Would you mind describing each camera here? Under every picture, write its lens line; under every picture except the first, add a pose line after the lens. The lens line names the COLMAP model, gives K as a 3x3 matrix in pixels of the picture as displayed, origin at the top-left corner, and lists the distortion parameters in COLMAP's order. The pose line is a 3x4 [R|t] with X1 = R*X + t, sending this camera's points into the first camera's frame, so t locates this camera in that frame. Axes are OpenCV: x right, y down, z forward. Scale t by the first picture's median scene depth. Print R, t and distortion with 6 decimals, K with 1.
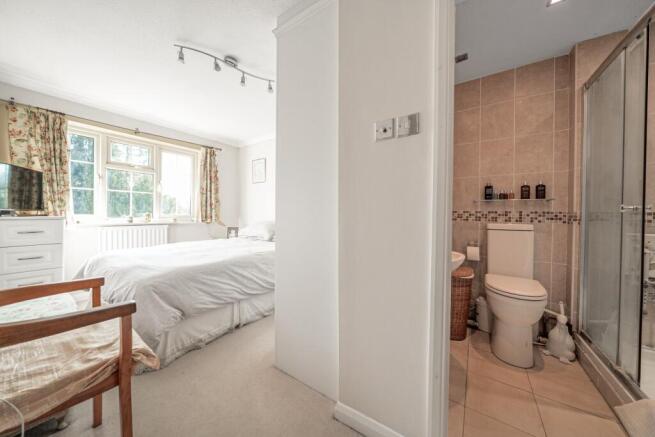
lens RADIAL K [[221.6, 0, 327.0], [0, 221.6, 215.4], [0, 0, 1]] dist [-0.005480, -0.000072]
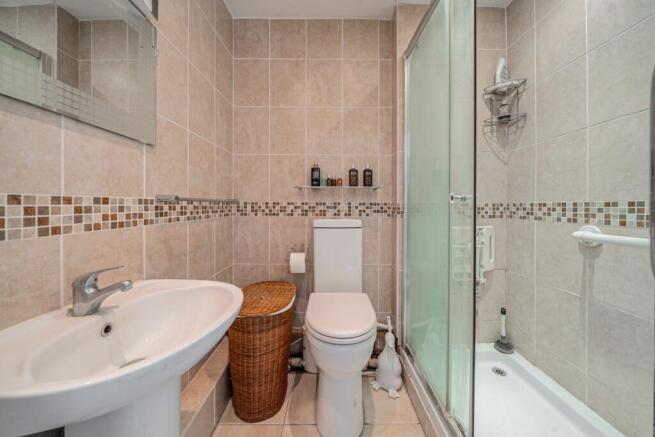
lens RADIAL K [[221.6, 0, 329.8], [0, 221.6, 205.7], [0, 0, 1]] dist [-0.005480, -0.000072]
pose [[0.828201, -0.008750, 0.560363, 0.392499], [0.011492, 0.999933, -0.001371, -0.007252], [-0.560313, 0.007575, 0.828246, 0.401249]]
